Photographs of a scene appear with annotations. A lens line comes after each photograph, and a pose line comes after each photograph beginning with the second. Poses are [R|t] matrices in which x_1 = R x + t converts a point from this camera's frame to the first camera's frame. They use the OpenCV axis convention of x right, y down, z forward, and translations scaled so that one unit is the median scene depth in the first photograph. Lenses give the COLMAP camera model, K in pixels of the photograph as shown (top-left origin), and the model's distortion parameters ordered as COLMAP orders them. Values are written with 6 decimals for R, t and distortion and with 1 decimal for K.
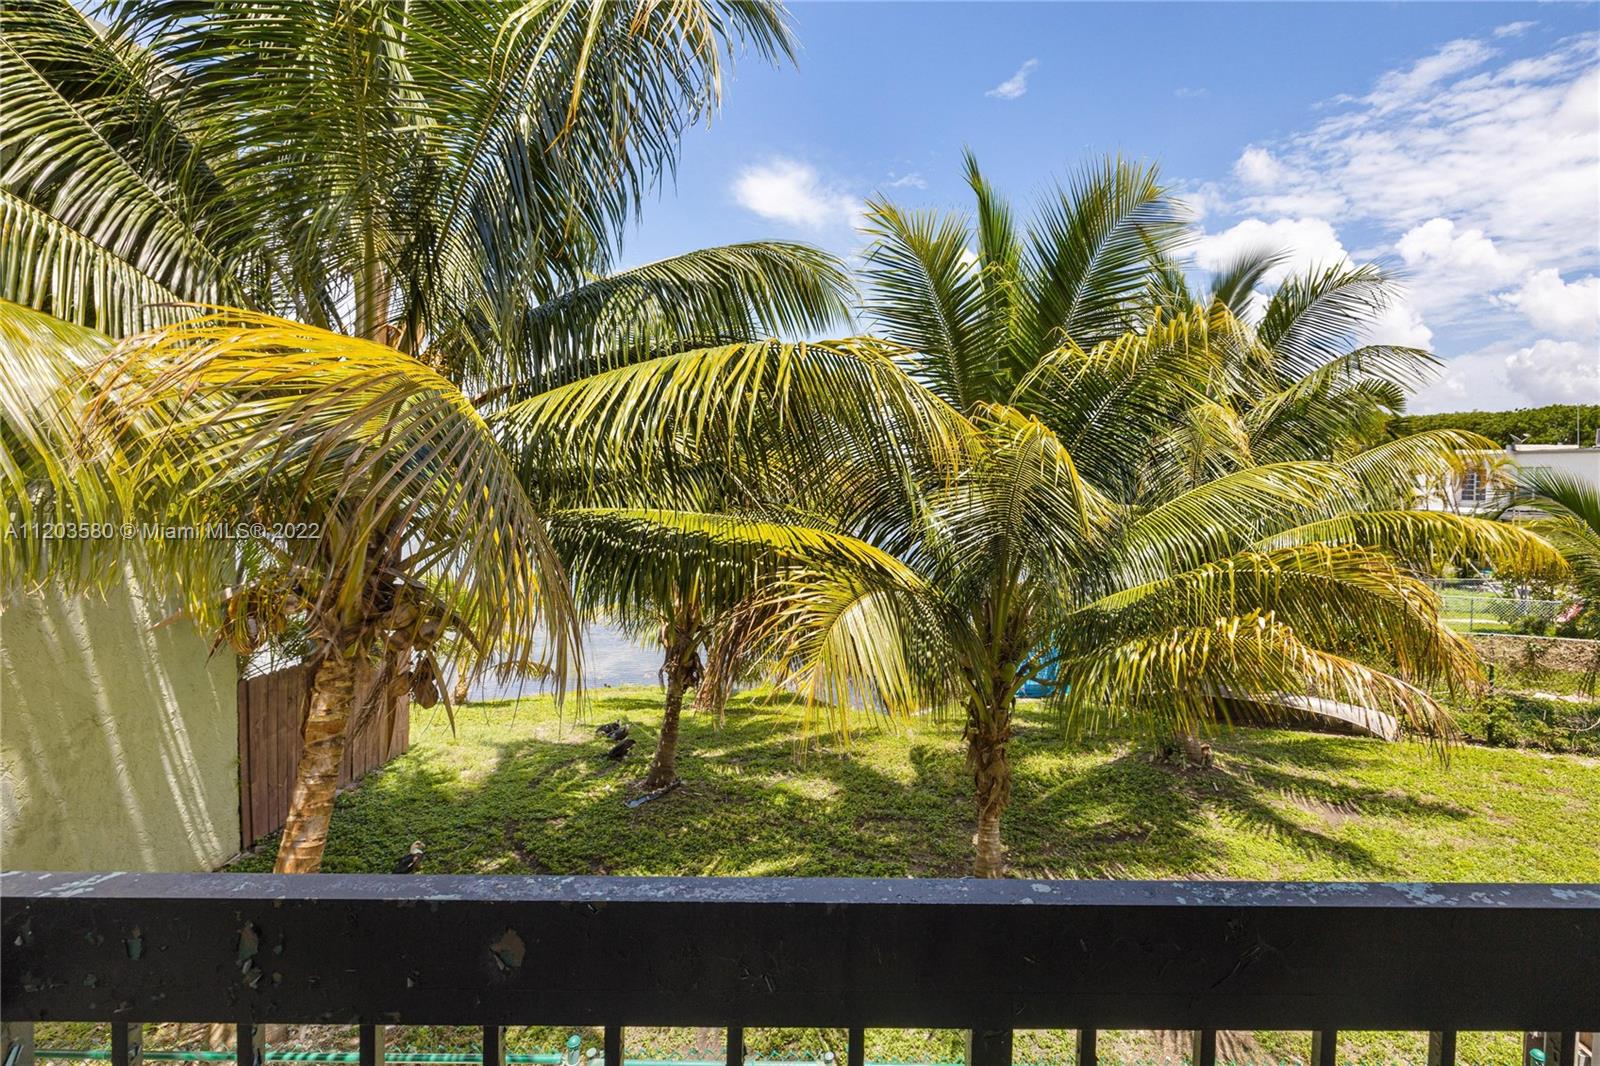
lens RADIAL K [[671.4, 0, 803.4], [0, 671.4, 524.9], [0, 0, 1]] dist [-0.002021, 0.000039]
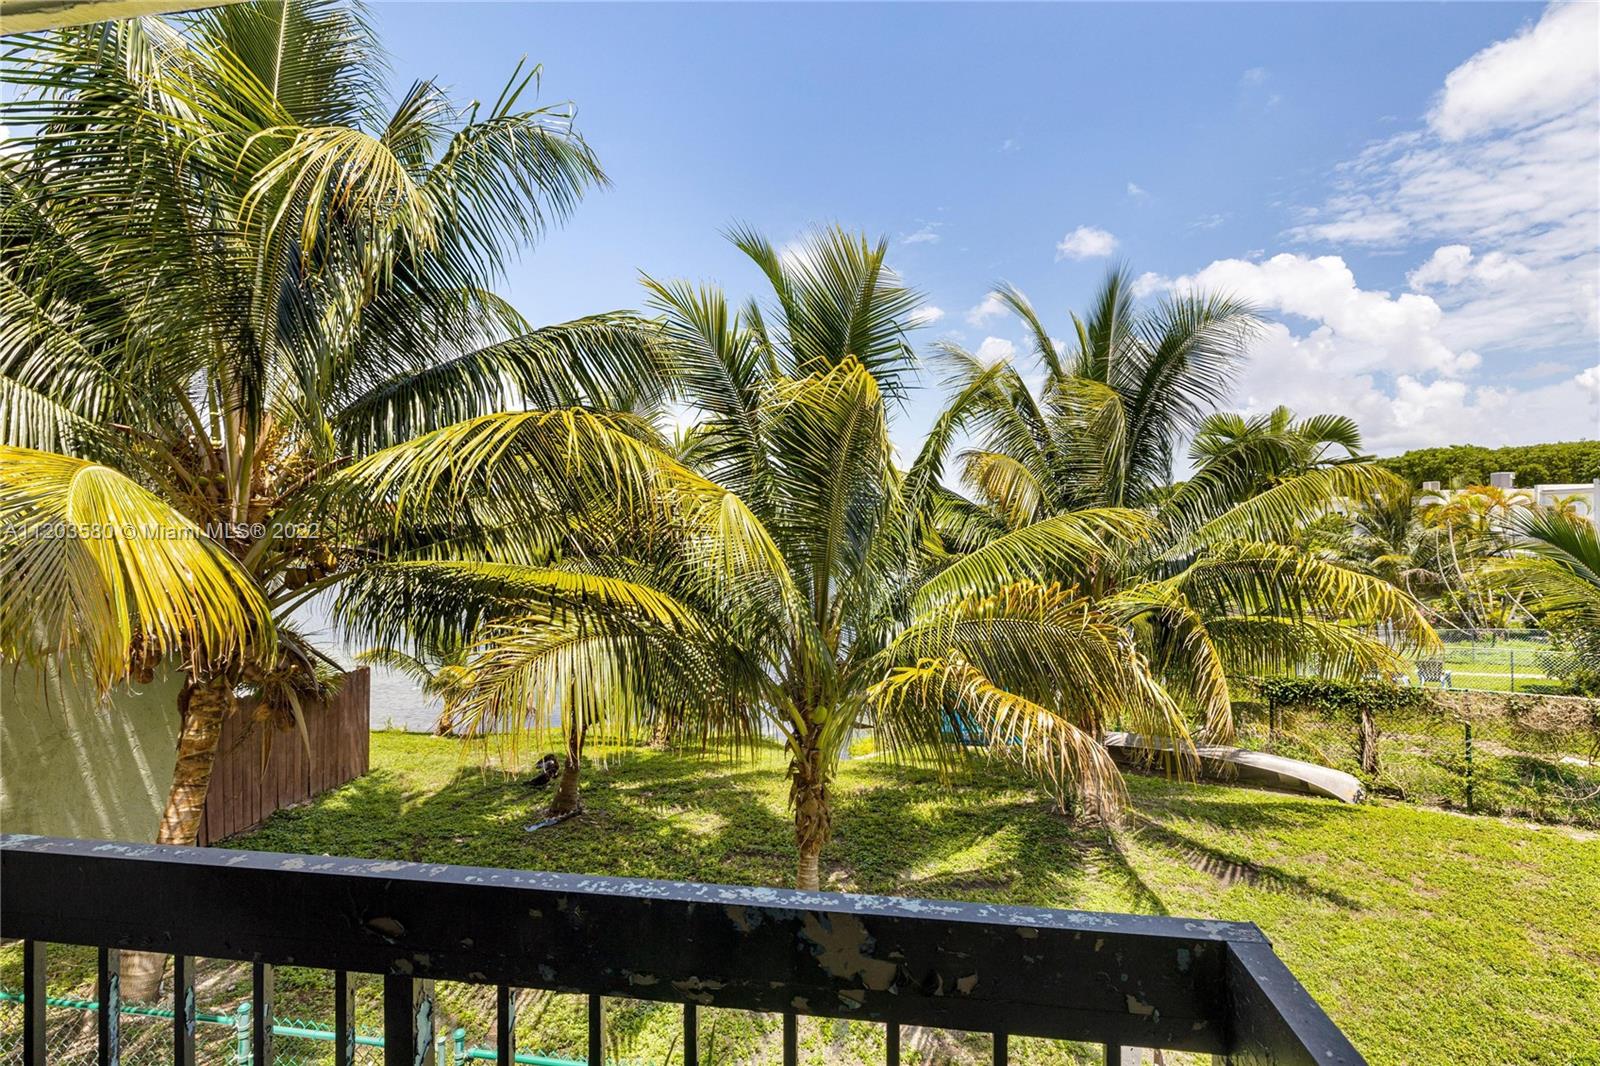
lens RADIAL K [[652.3, 0, 800.2], [0, 652.3, 551.7], [0, 0, 1]] dist [-0.001353, -0.000401]
pose [[0.990523, -0.009622, -0.137006, 0.259316], [0.005258, 0.999468, -0.032182, -0.000668], [0.137243, 0.031157, 0.990047, -0.010011]]
